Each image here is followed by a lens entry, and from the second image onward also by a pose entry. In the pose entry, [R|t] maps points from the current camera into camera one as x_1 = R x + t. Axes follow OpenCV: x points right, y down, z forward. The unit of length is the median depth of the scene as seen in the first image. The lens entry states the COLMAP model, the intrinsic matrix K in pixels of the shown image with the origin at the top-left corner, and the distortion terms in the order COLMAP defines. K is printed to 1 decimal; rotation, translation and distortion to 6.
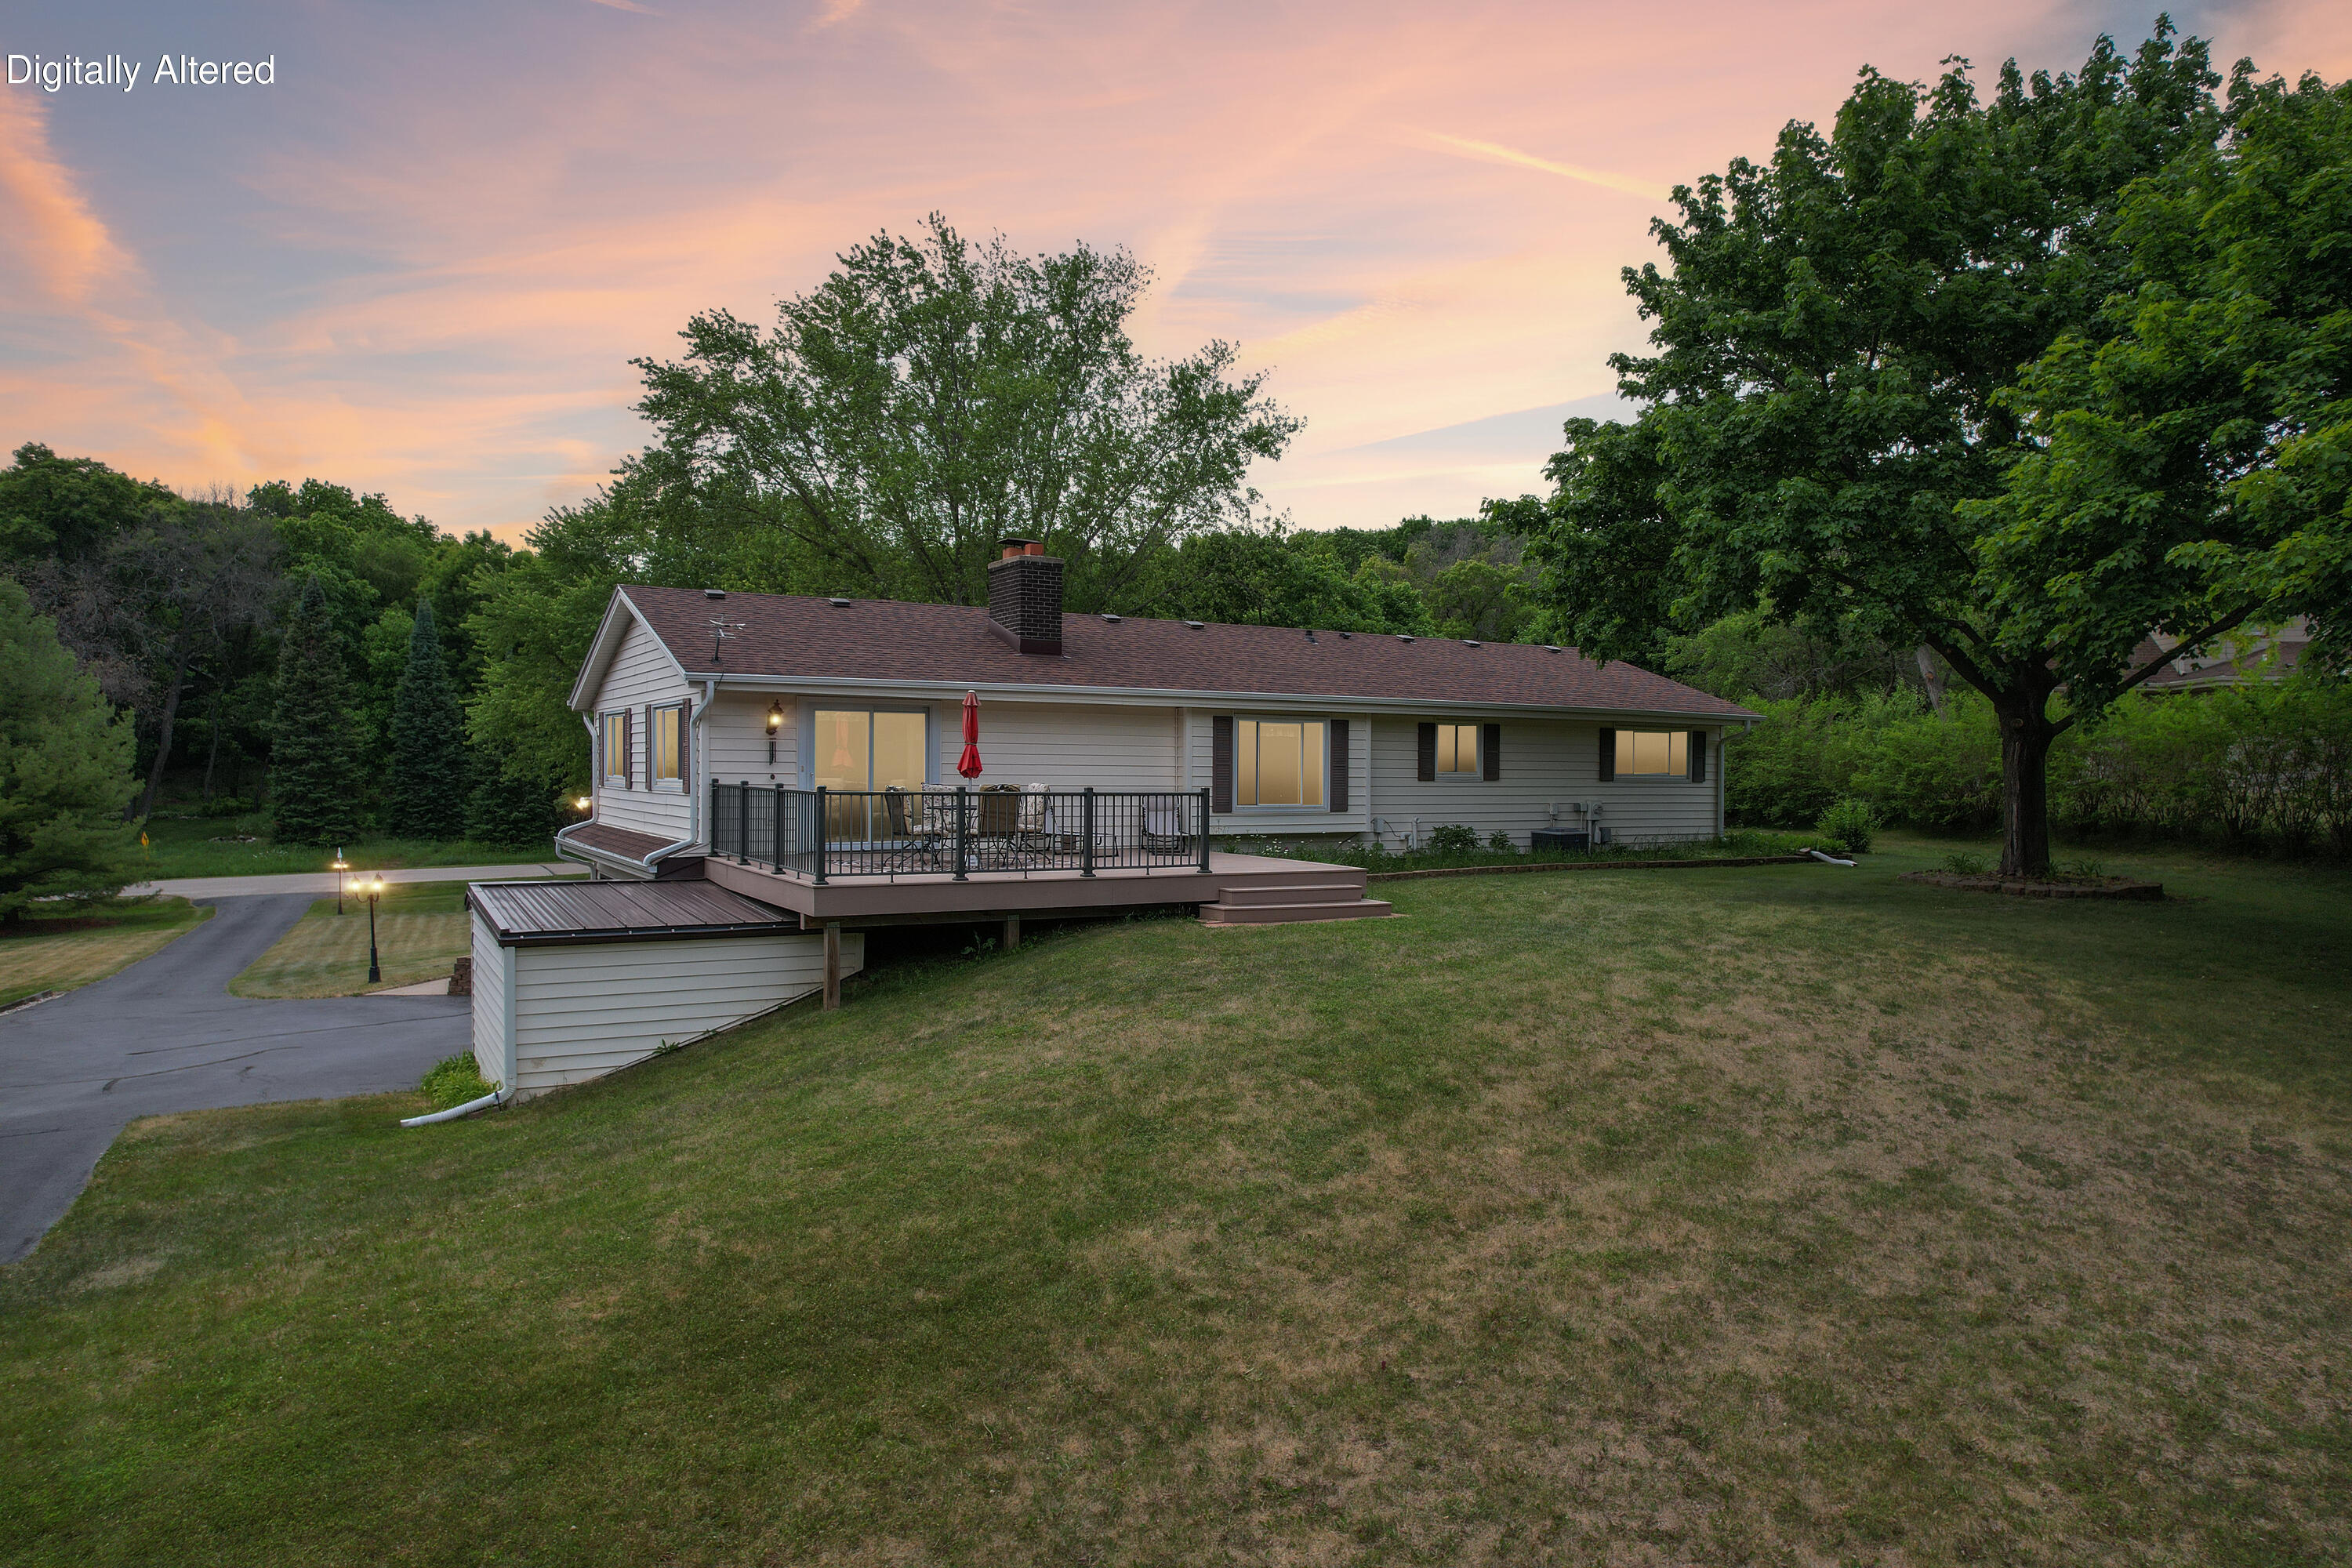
lens RADIAL K [[1524.9, 0, 1174.7], [0, 1524.9, 793.1], [0, 0, 1]] dist [-0.028573, 0.001103]
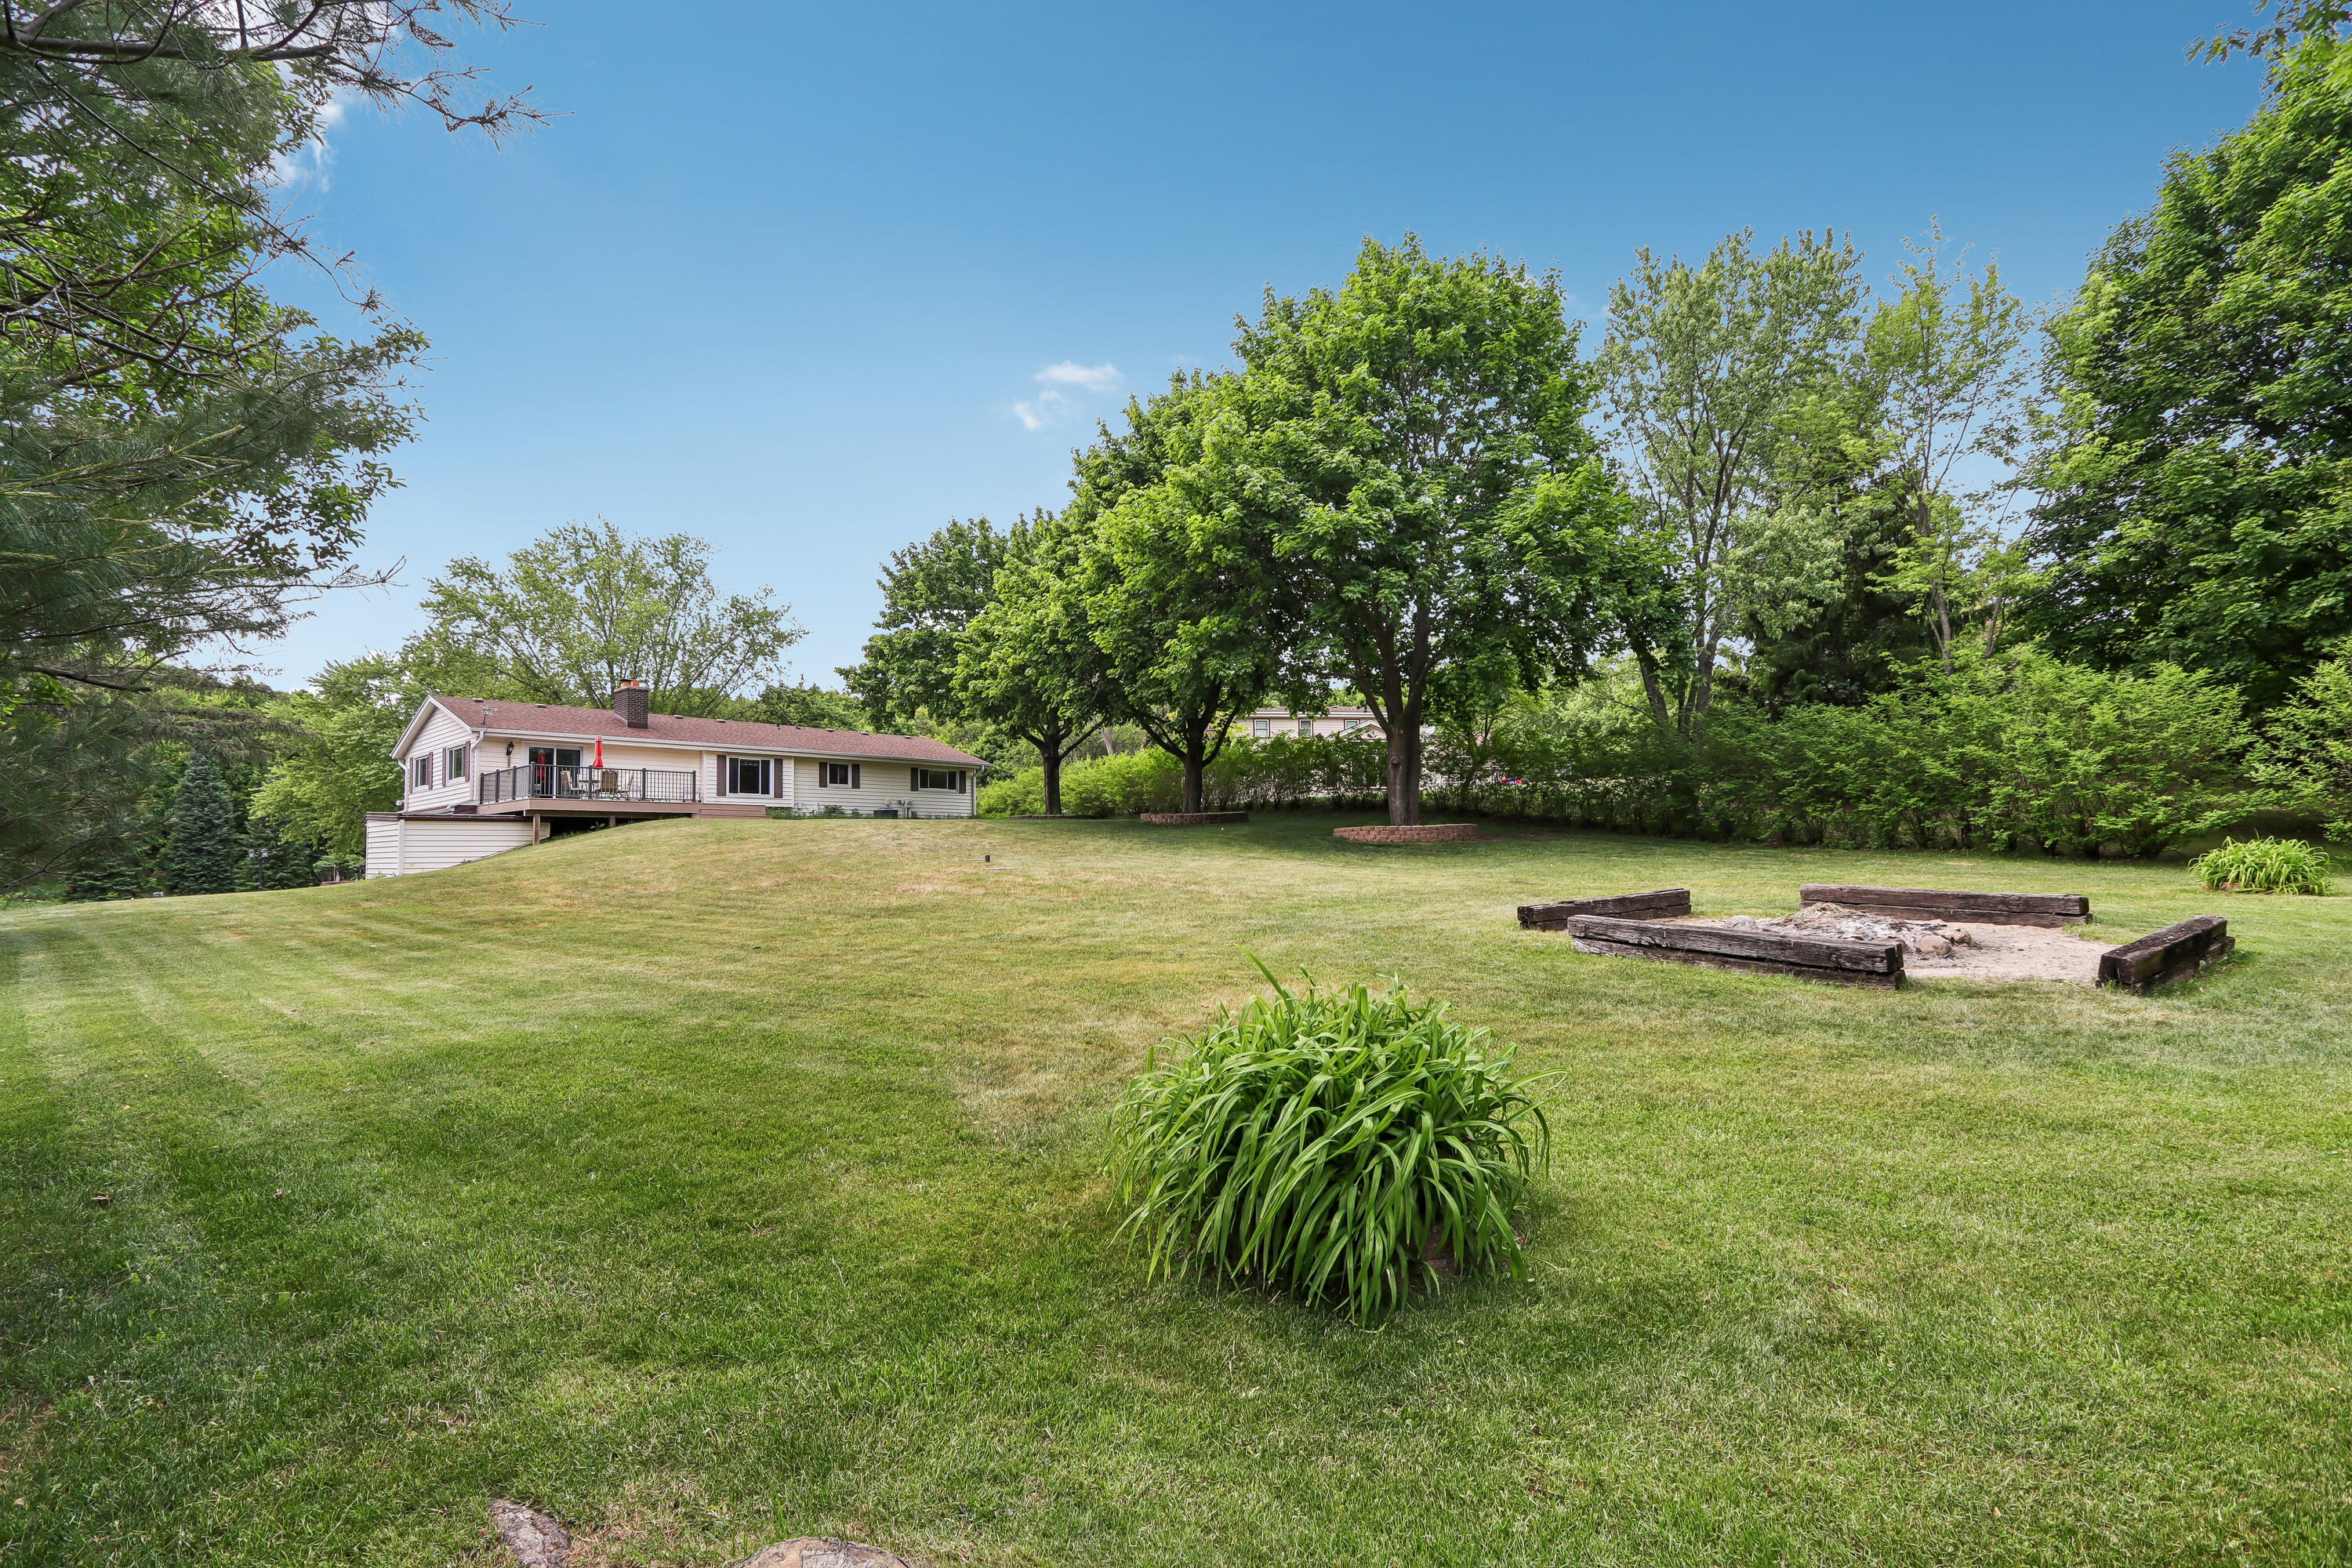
lens RADIAL K [[1100.7, 0, 1141.4], [0, 1100.7, 792.4], [0, 0, 1]] dist [-0.006504, 0.001230]
pose [[0.958805, -0.002608, 0.284054, 0.095342], [0.026902, 0.996297, -0.081658, 0.091443], [-0.282790, 0.085936, 0.955325, -0.446459]]
